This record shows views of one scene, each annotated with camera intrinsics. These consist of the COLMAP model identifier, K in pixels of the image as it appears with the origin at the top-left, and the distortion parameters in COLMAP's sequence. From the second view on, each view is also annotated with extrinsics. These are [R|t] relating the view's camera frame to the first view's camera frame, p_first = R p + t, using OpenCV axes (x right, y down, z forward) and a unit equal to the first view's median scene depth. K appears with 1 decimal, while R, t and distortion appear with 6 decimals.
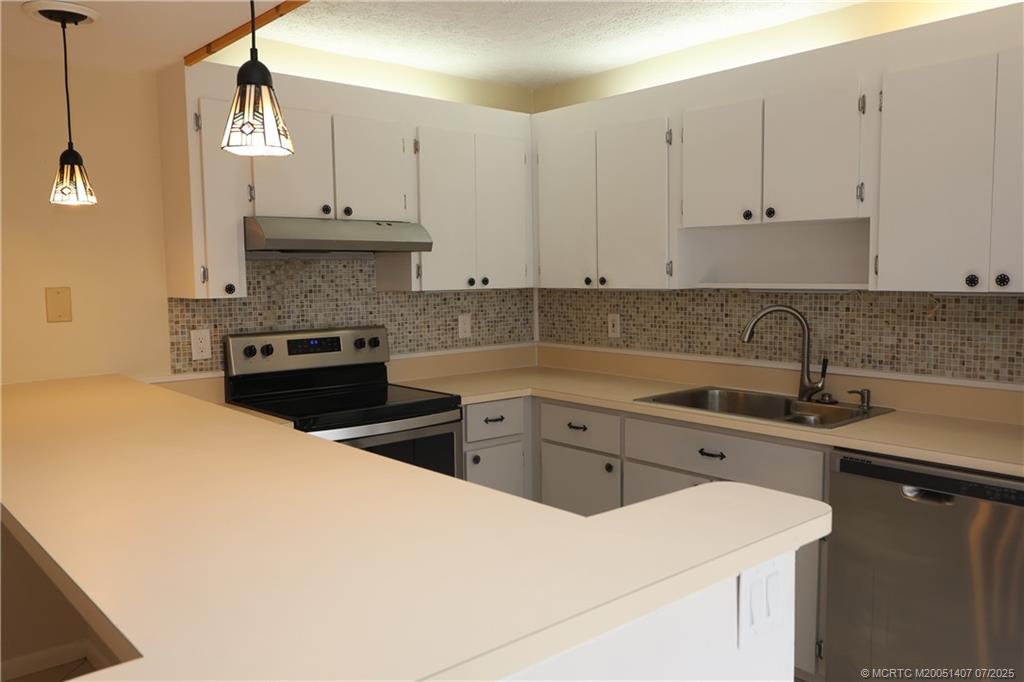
lens RADIAL K [[796.2, 0, 505.5], [0, 796.2, 336.1], [0, 0, 1]] dist [0.021674, -0.001503]
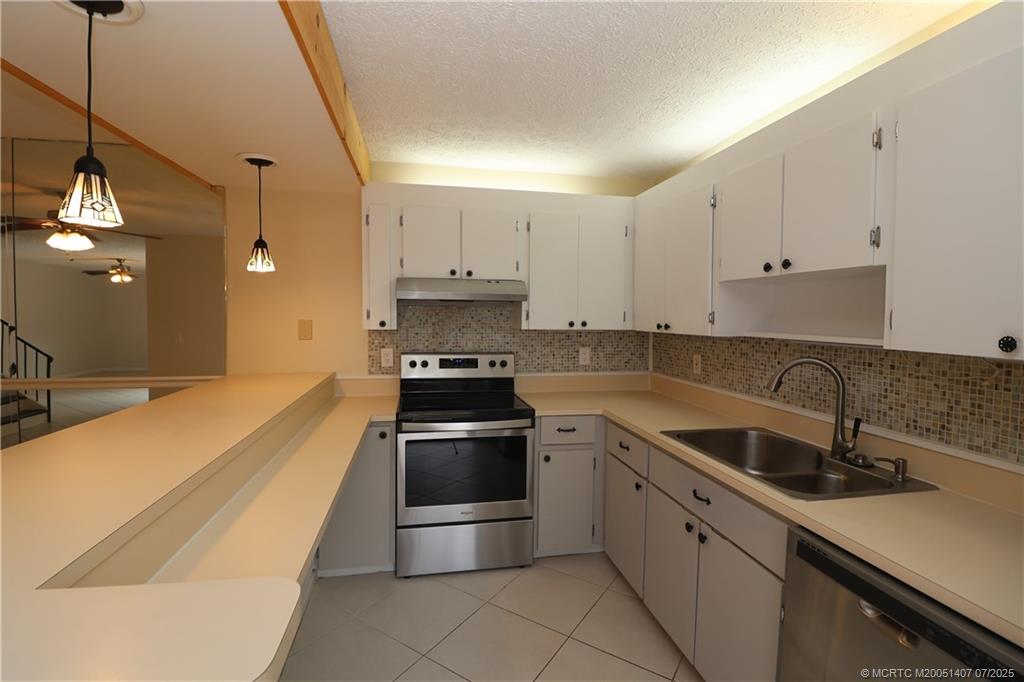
lens RADIAL K [[467.5, 0, 508.2], [0, 467.5, 334.5], [0, 0, 1]] dist [0.000358, -0.012359]
pose [[0.863533, 0.042629, -0.502487, 0.286776], [-0.062088, 0.997827, -0.022048, -0.028845], [0.500455, 0.050237, 0.864304, 0.287736]]
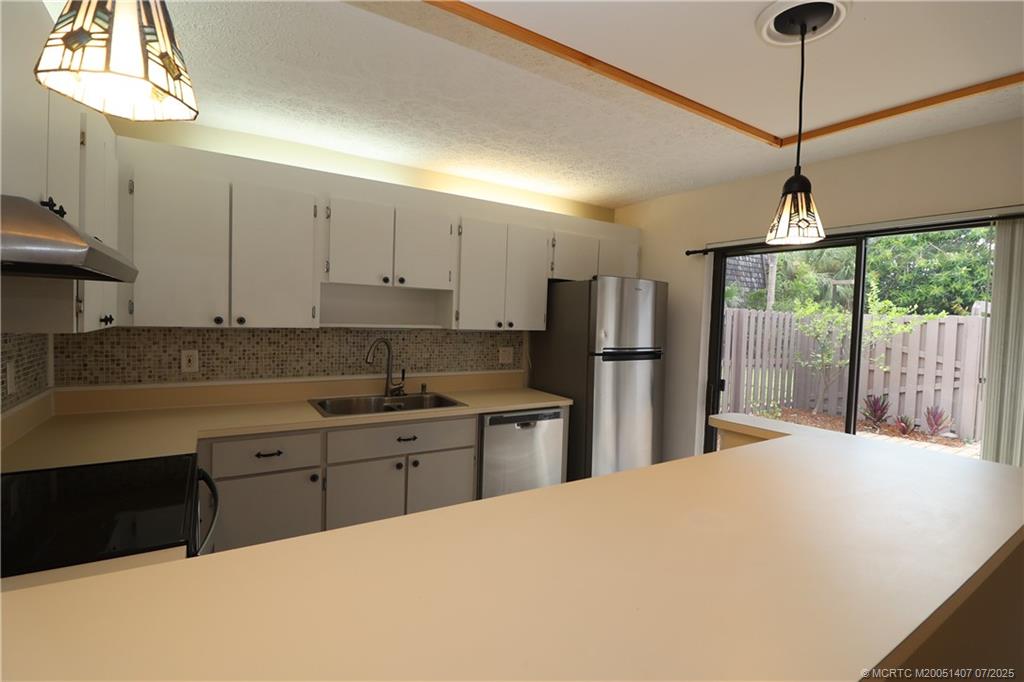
lens RADIAL K [[466.9, 0, 507.3], [0, 466.9, 332.6], [0, 0, 1]] dist [-0.001506, -0.013245]
pose [[0.156745, -0.015985, 0.987510, -0.487540], [0.049632, 0.998733, 0.008289, -0.041600], [-0.986391, 0.047713, 0.157340, 0.567199]]
